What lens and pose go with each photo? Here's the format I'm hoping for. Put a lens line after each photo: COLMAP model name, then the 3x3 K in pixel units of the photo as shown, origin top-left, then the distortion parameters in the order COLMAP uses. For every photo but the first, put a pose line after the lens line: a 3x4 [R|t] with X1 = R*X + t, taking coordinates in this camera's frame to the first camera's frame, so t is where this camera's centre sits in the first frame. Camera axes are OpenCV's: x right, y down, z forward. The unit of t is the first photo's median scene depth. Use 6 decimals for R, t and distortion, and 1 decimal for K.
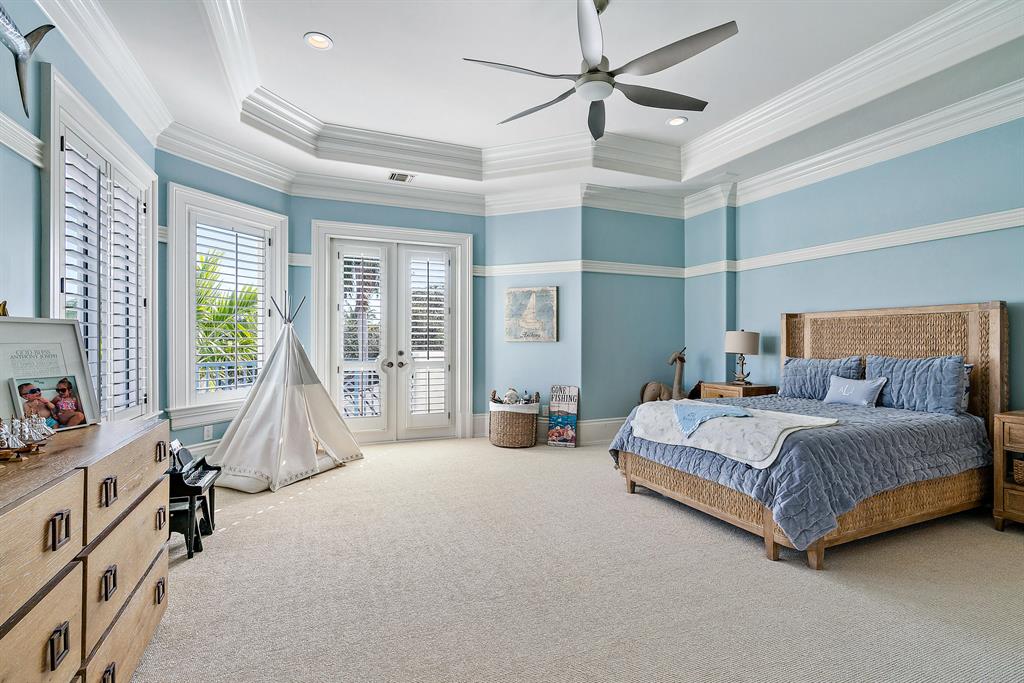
lens RADIAL K [[460.4, 0, 508.0], [0, 460.4, 338.6], [0, 0, 1]] dist [-0.005238, 0.000628]
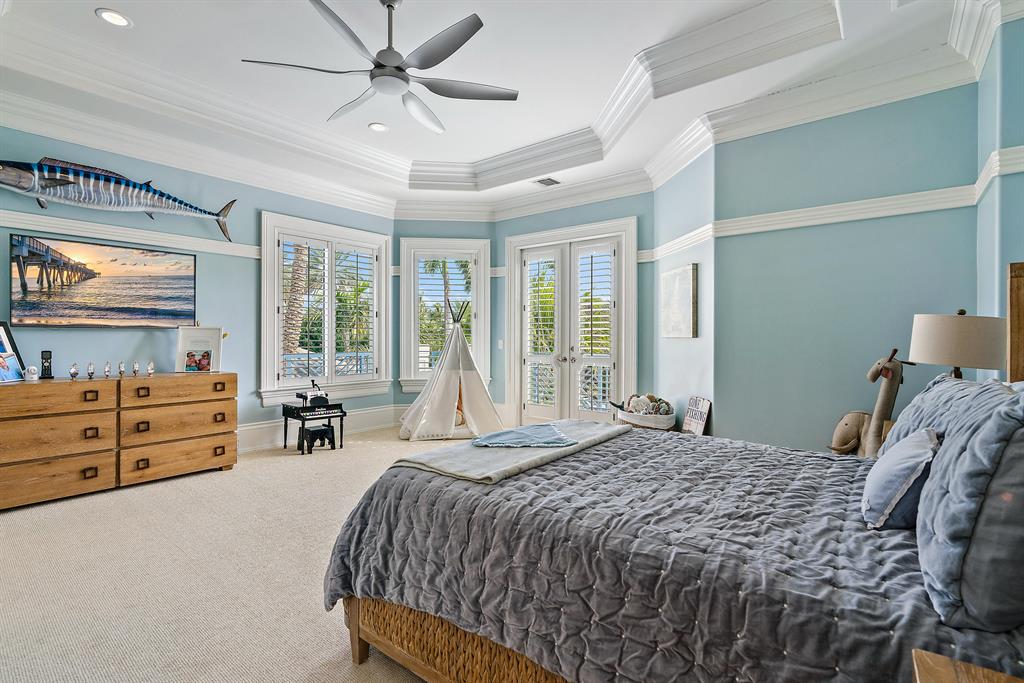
lens RADIAL K [[460.4, 0, 508.0], [0, 460.4, 338.6], [0, 0, 1]] dist [-0.005238, 0.000628]
pose [[0.497319, 0.003695, -0.867560, 0.635241], [0.002478, 0.999981, 0.005679, 0.003357], [0.867564, -0.004974, 0.497300, 0.388916]]
